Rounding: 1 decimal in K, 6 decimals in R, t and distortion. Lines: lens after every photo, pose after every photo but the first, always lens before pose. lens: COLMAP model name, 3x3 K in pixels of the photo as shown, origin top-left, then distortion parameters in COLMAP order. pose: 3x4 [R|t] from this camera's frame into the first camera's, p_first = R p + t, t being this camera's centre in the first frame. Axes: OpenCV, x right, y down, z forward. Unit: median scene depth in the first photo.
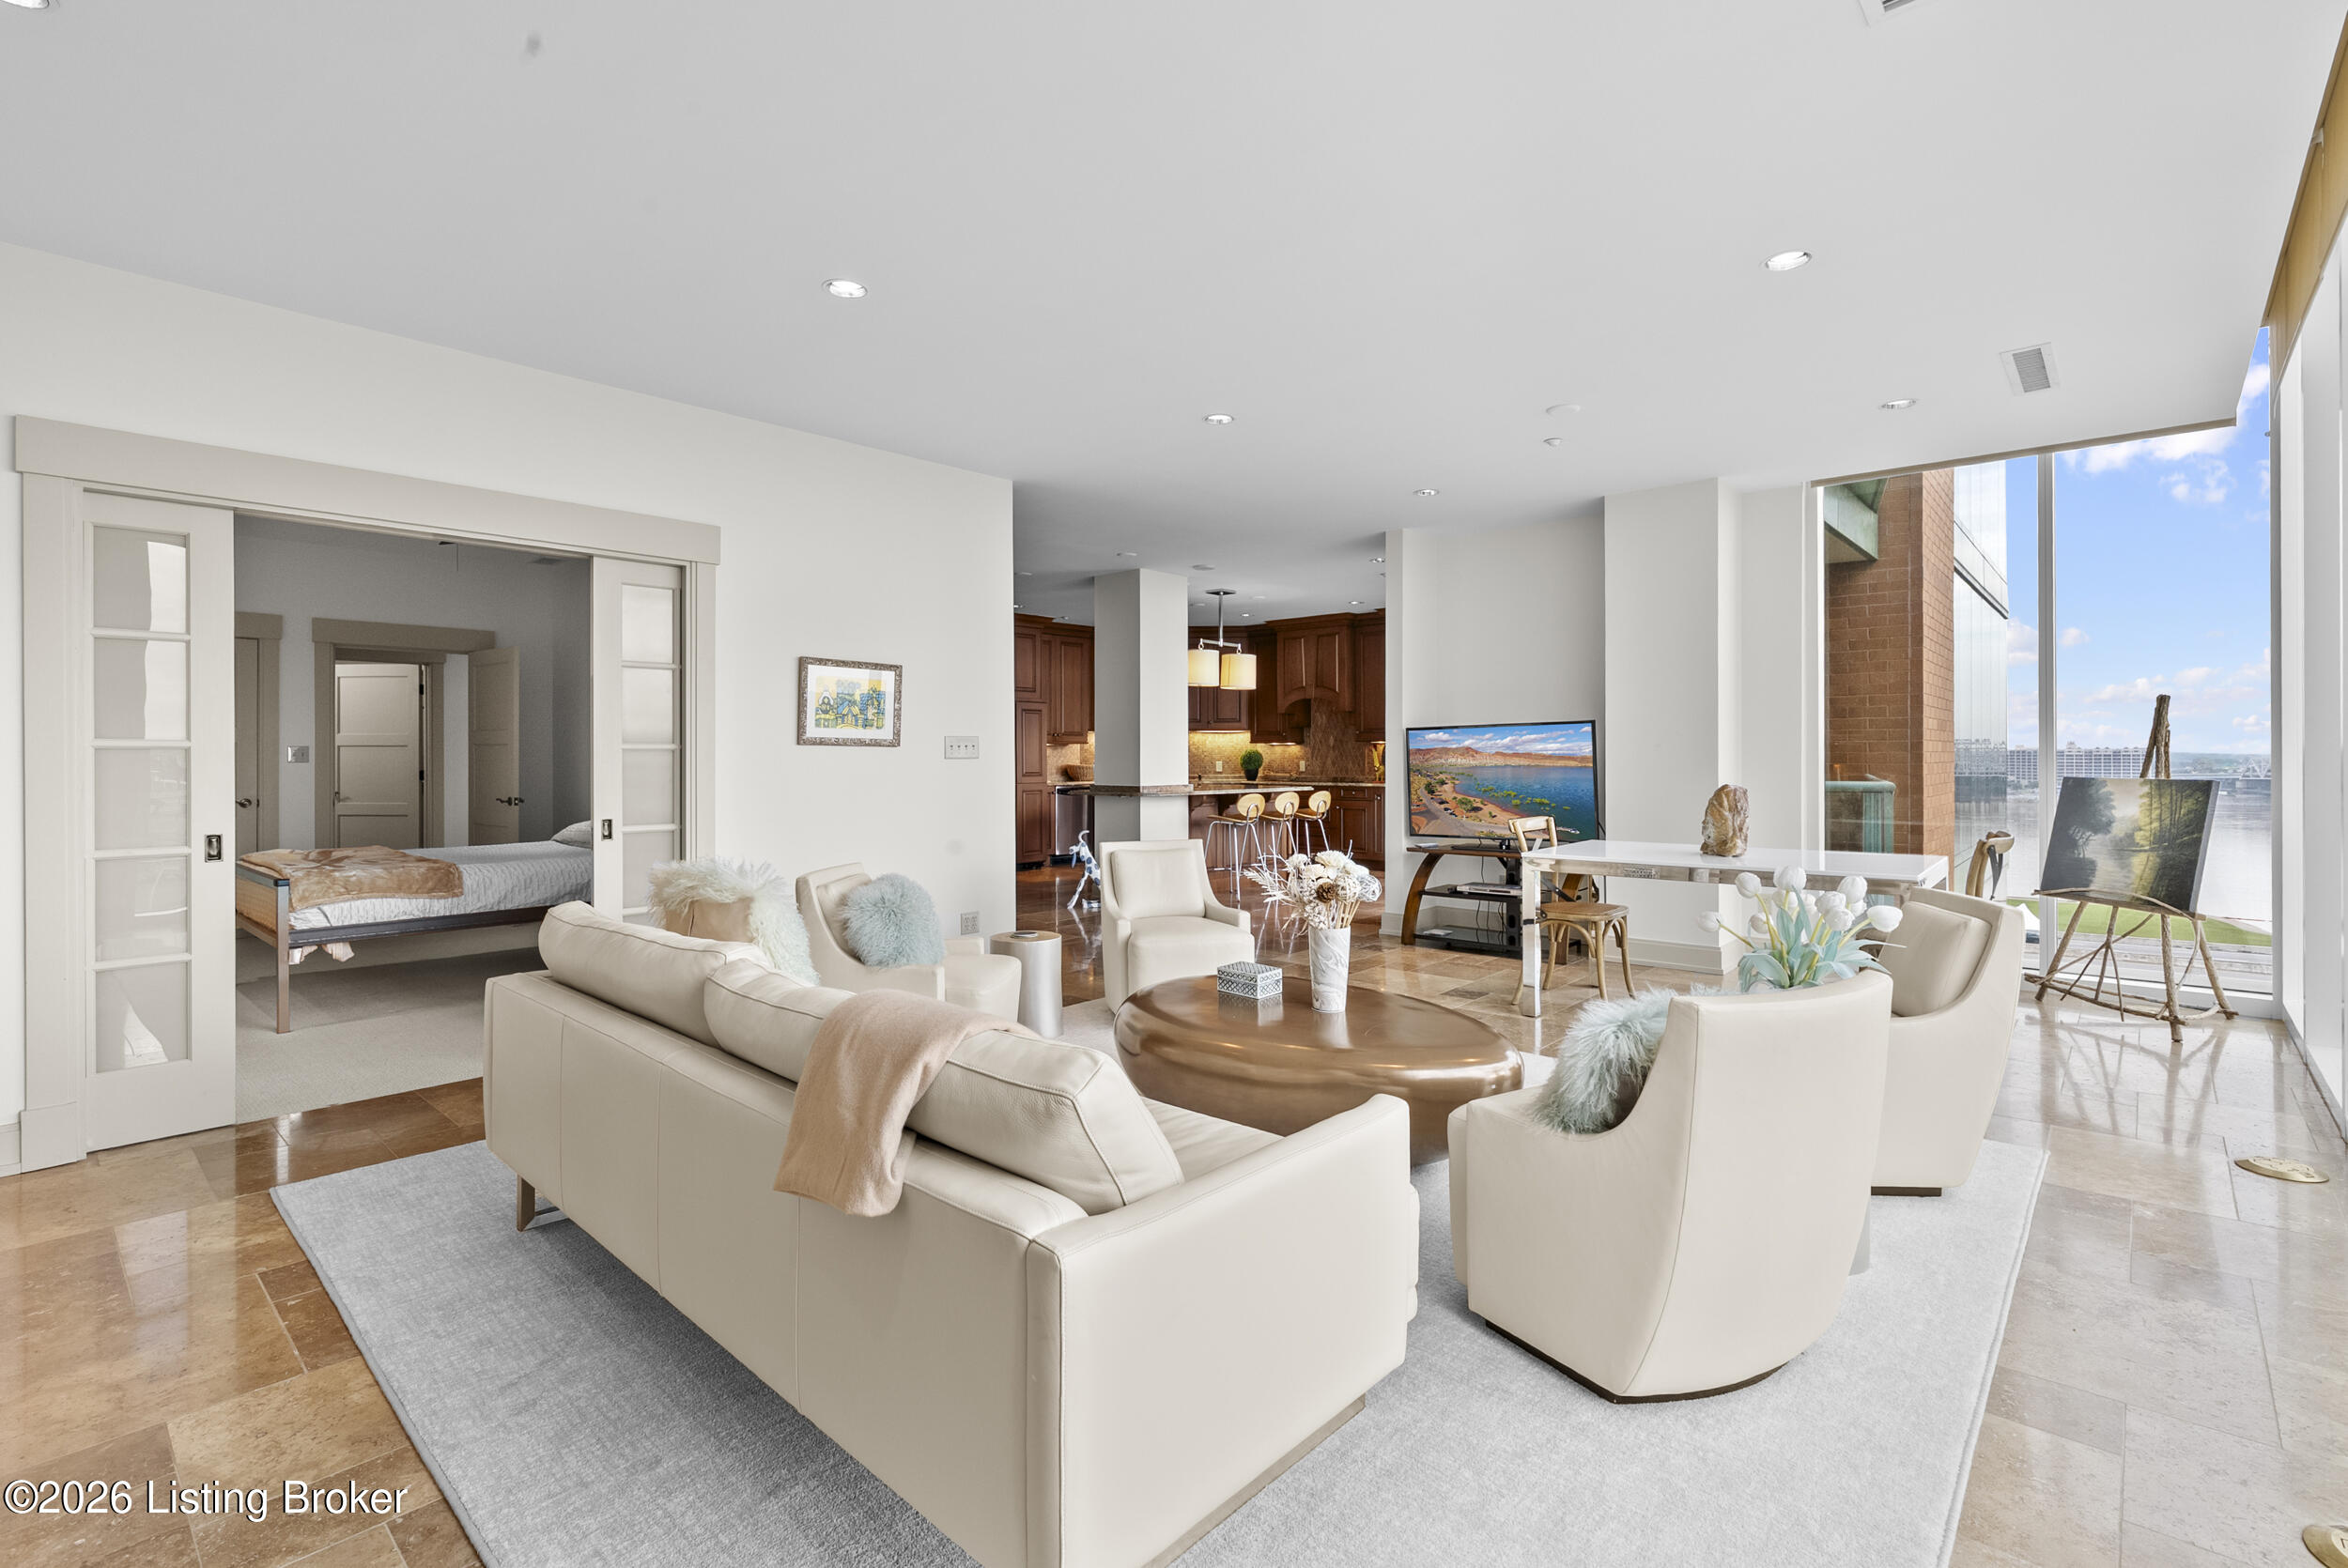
lens RADIAL K [[1068.1, 0, 1165.8], [0, 1068.1, 751.7], [0, 0, 1]] dist [-0.001729, -0.000108]
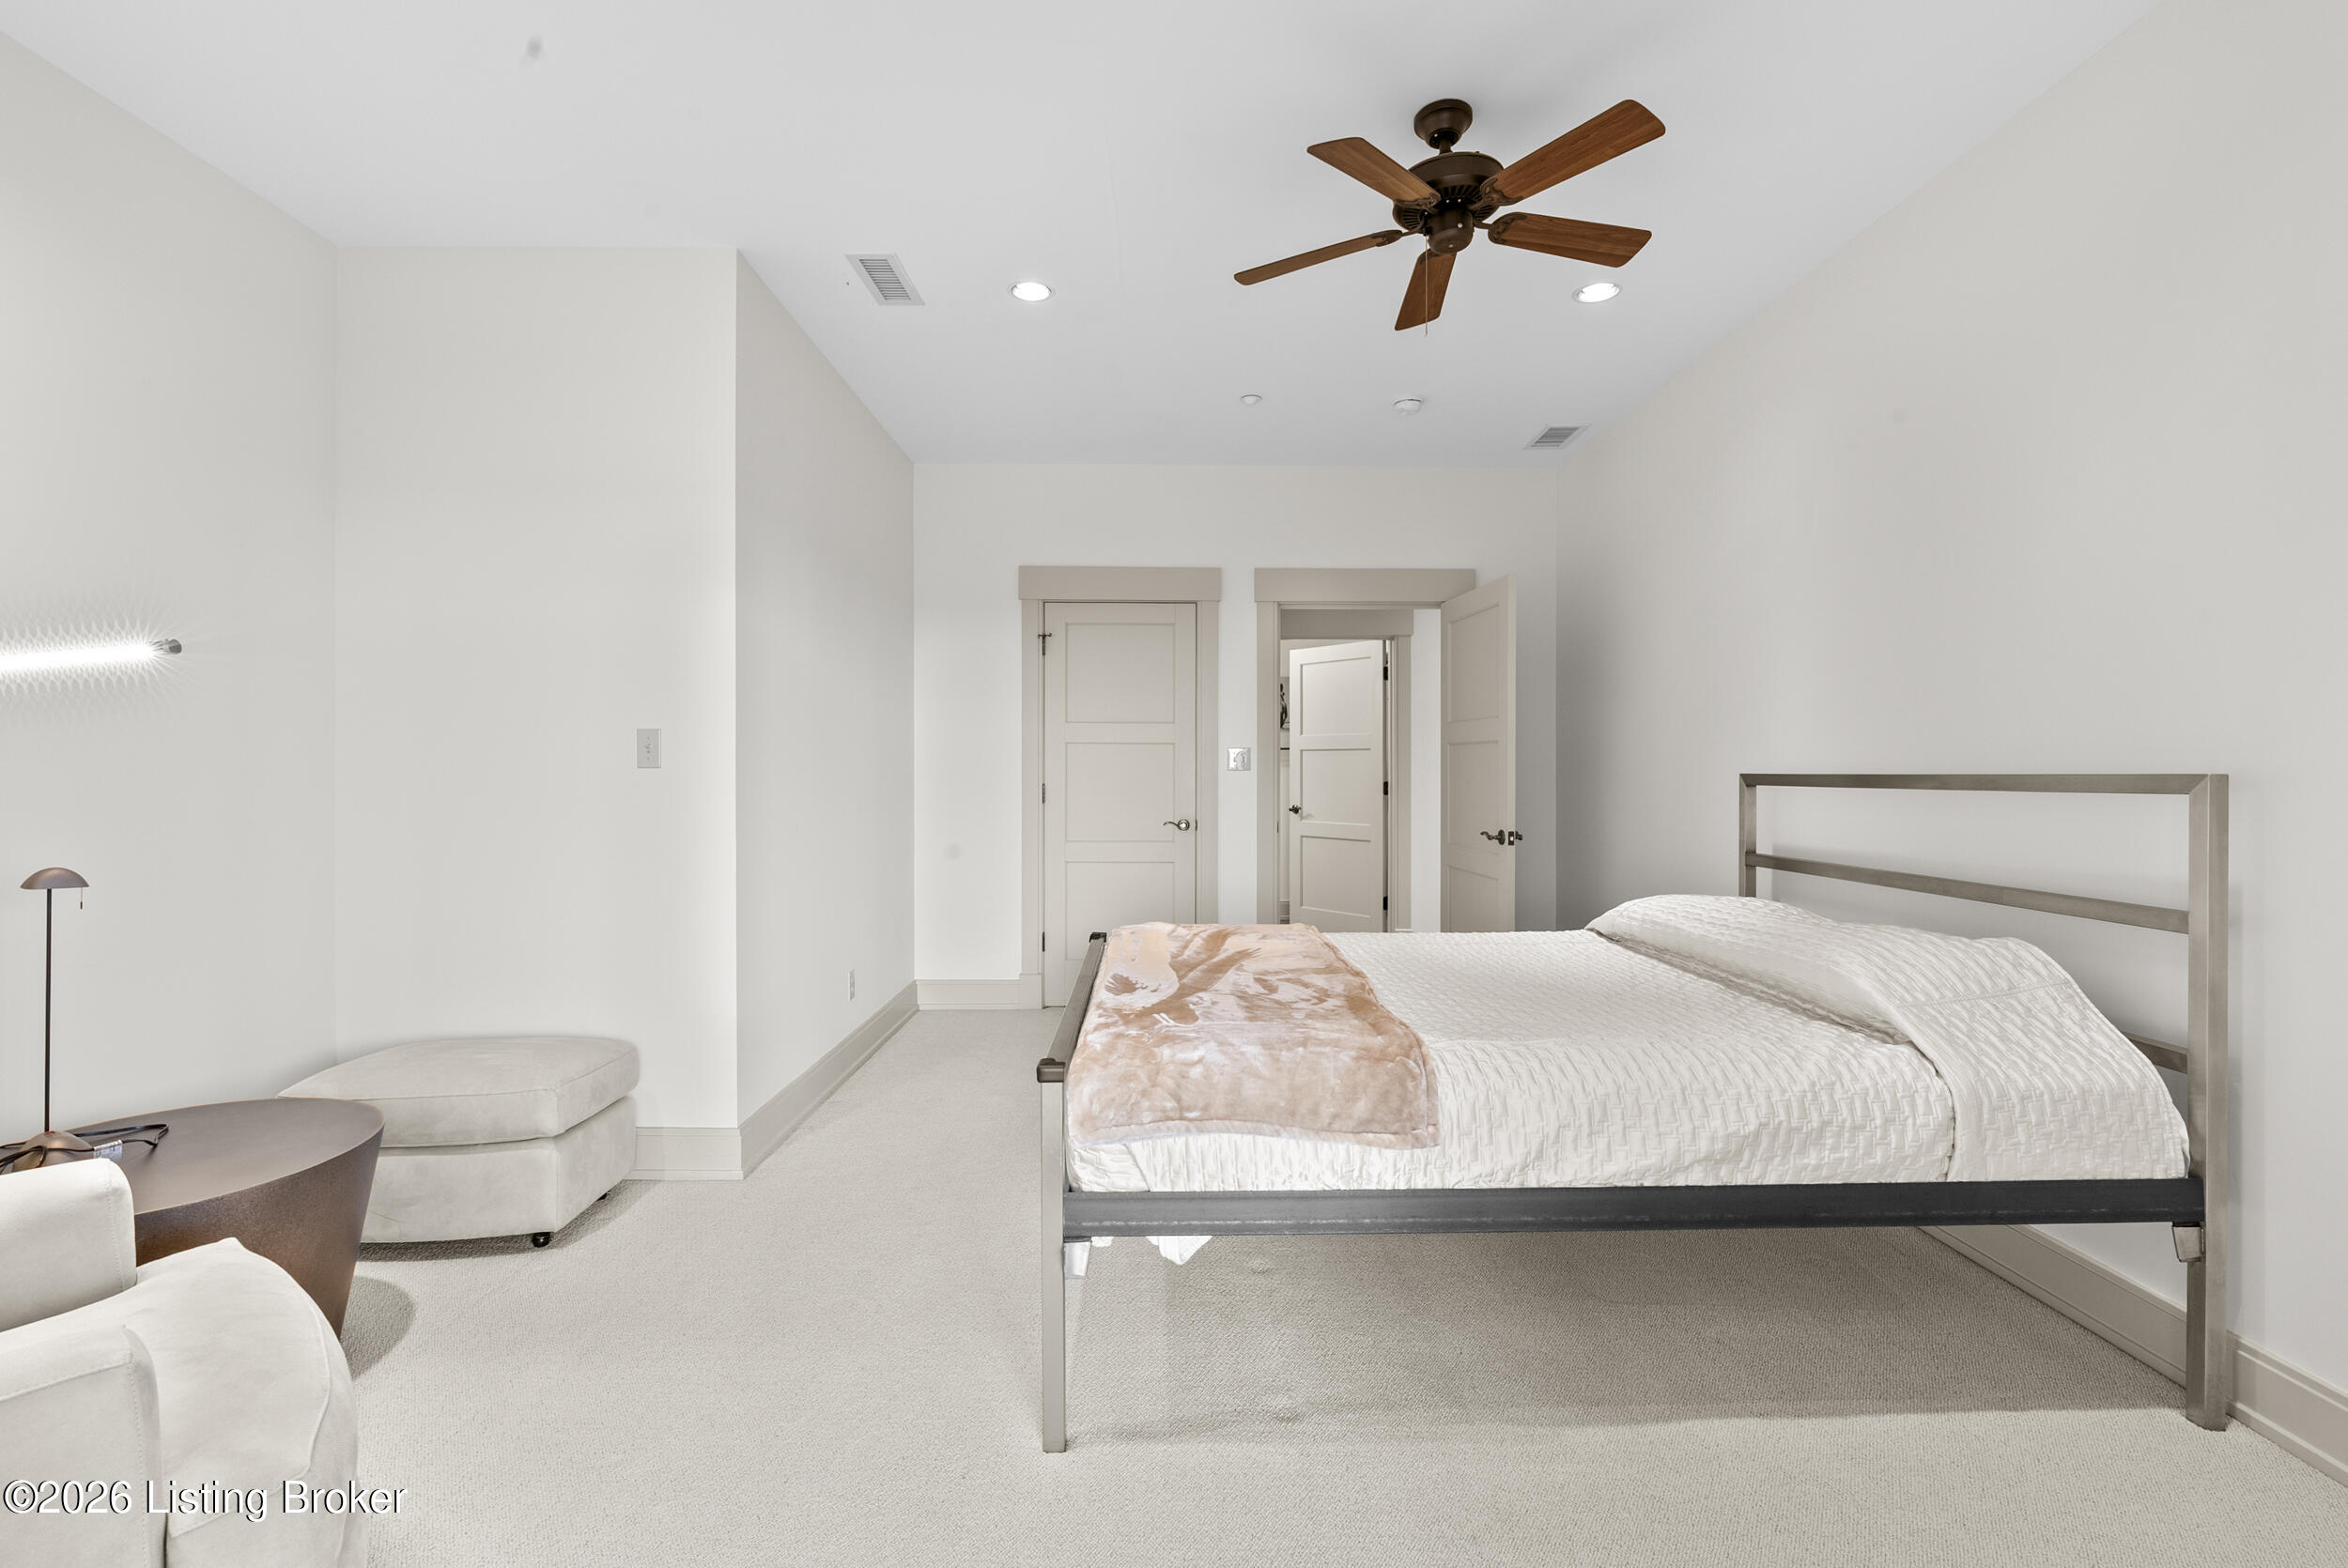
lens RADIAL K [[1060.7, 0, 1180.5], [0, 1060.7, 780.0], [0, 0, 1]] dist [-0.001174, 0.000381]
pose [[0.686220, 0.011333, -0.727306, -0.311418], [0.002291, 0.999840, 0.017741, 0.003205], [0.727391, -0.013840, 0.686084, 0.469777]]
